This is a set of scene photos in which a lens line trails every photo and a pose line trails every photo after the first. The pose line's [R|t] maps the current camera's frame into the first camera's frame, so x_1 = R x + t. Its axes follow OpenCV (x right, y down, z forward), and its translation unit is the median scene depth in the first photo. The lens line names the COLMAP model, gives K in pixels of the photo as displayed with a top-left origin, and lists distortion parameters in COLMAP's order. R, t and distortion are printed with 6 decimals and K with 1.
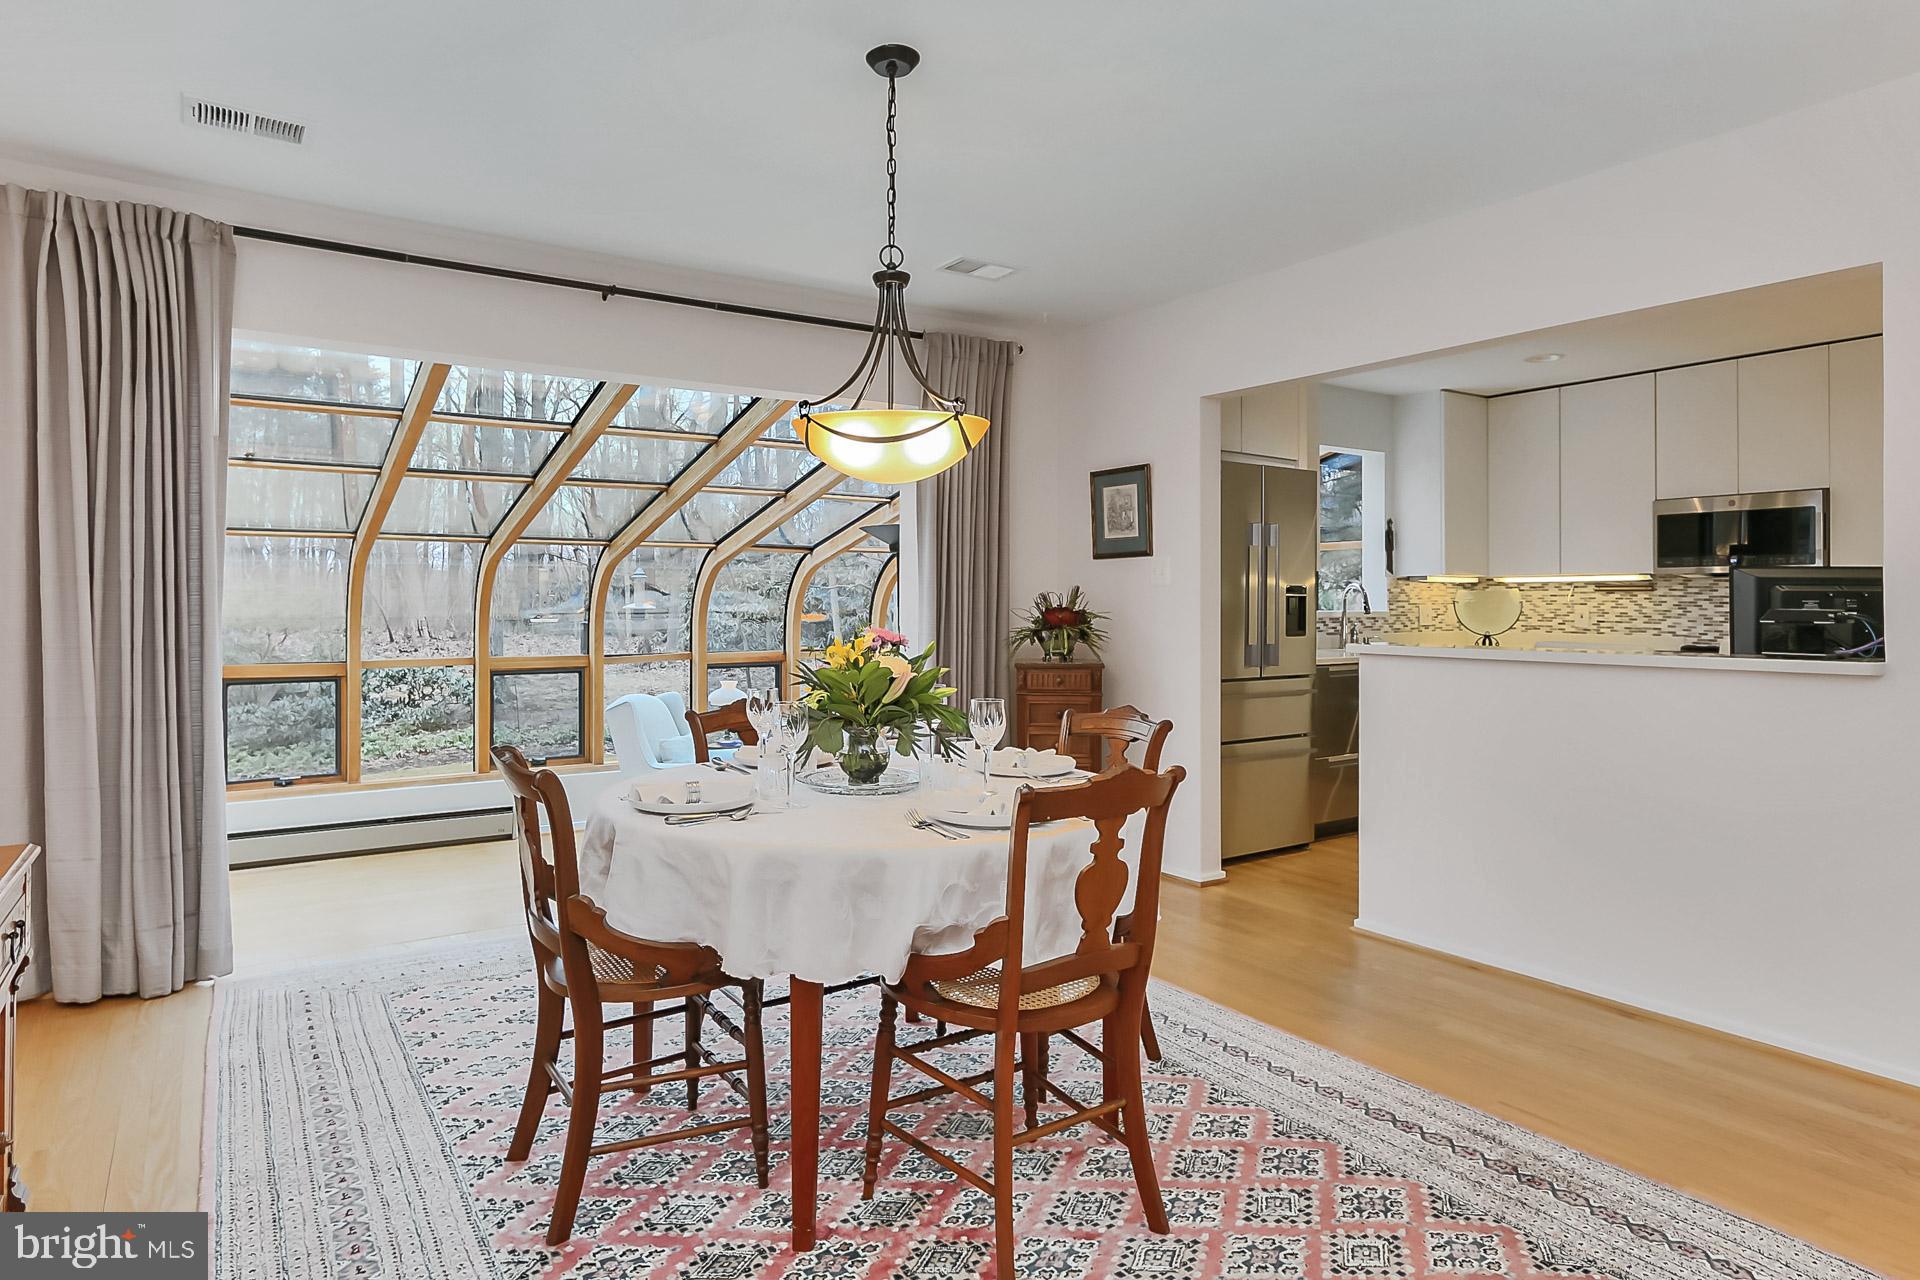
lens RADIAL K [[1102.5, 0, 963.1], [0, 1102.5, 586.3], [0, 0, 1]] dist [-0.004935, -0.000136]
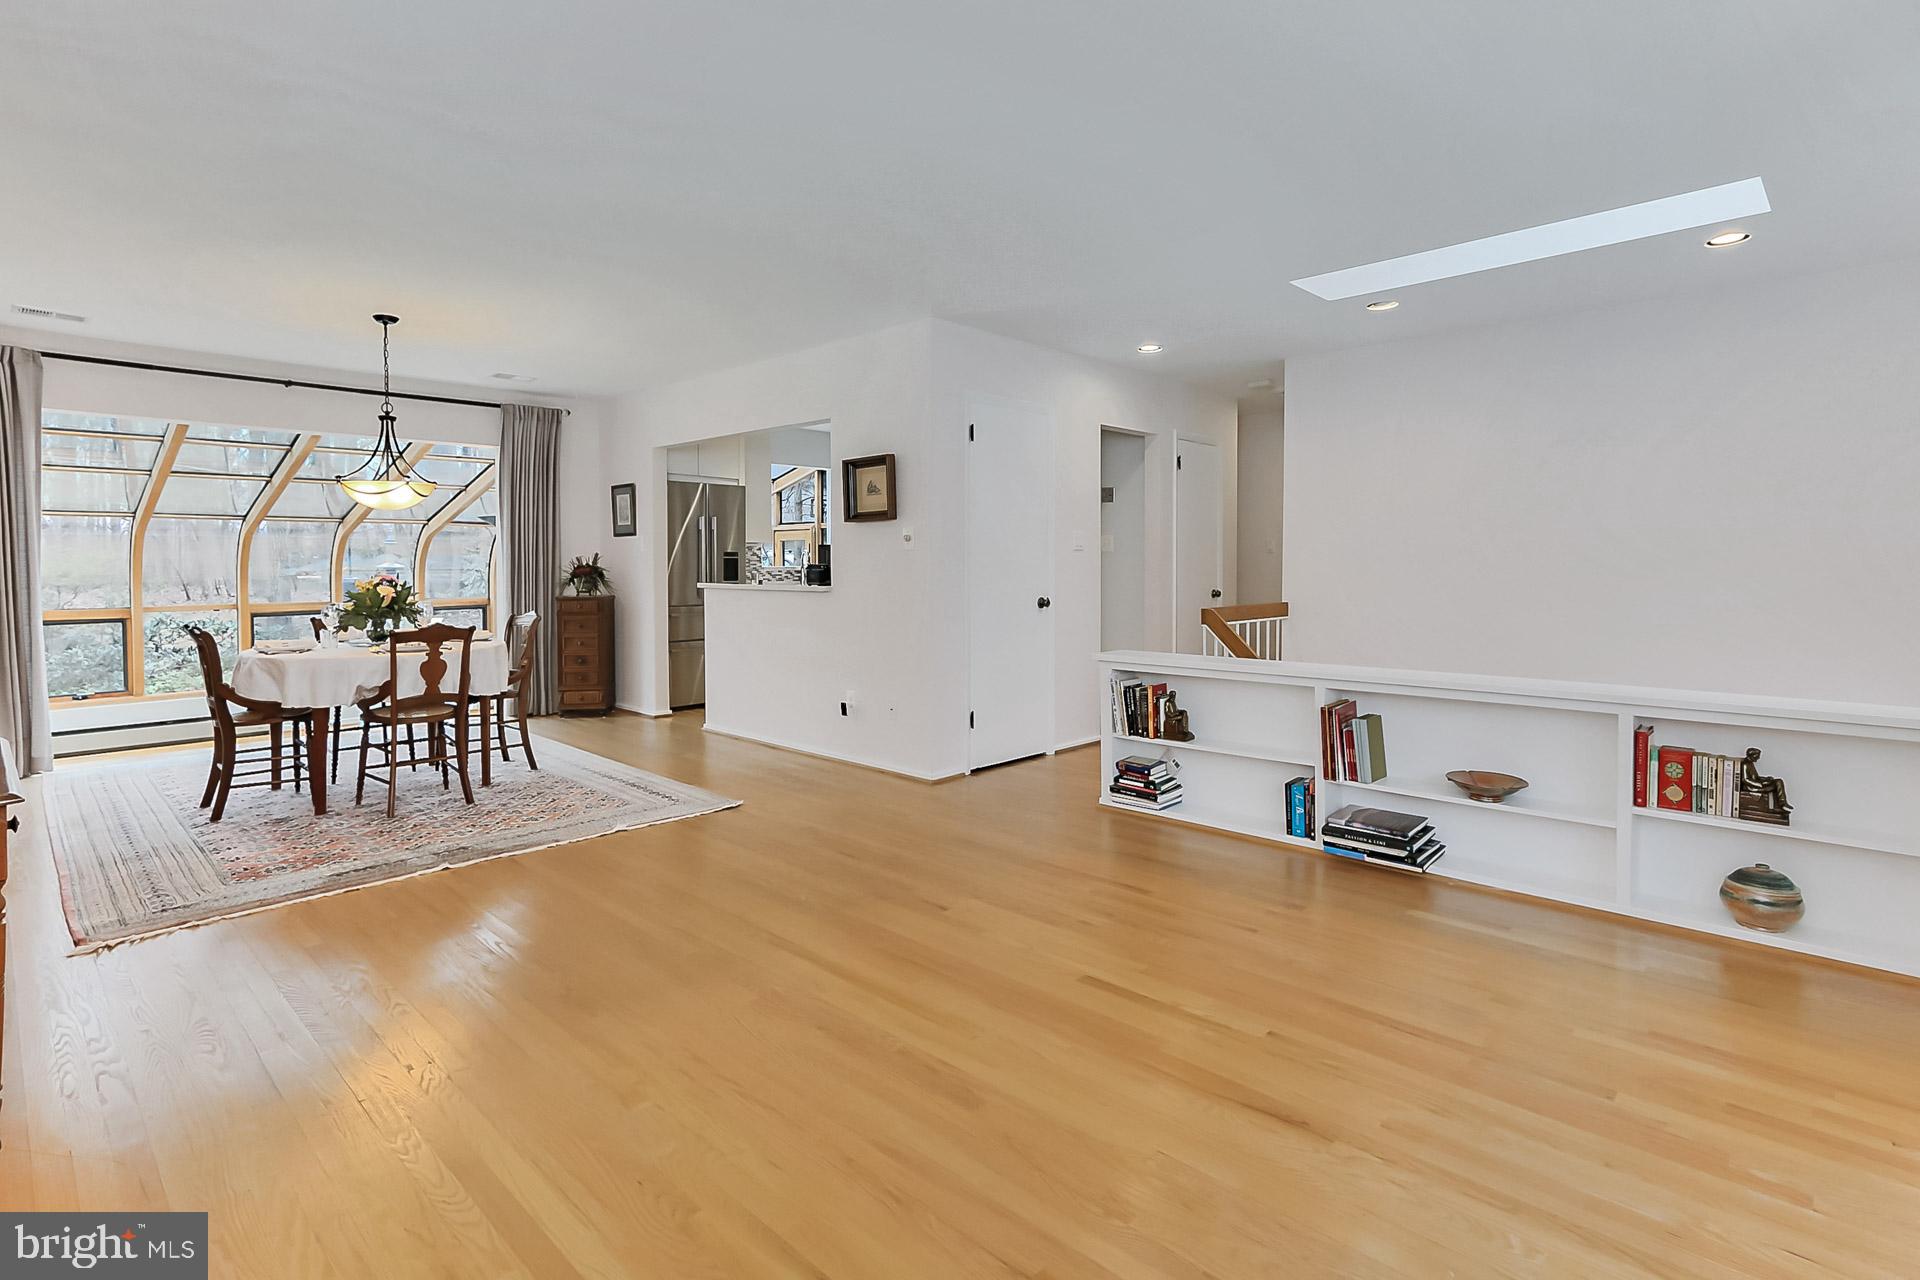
lens RADIAL K [[931.4, 0, 882.5], [0, 931.4, 576.3], [0, 0, 1]] dist [0.004282, 0.001606]
pose [[0.987079, -0.006764, 0.160091, 0.313545], [0.001683, 0.999491, 0.031852, -0.009149], [-0.160225, -0.031171, 0.986588, -0.521959]]
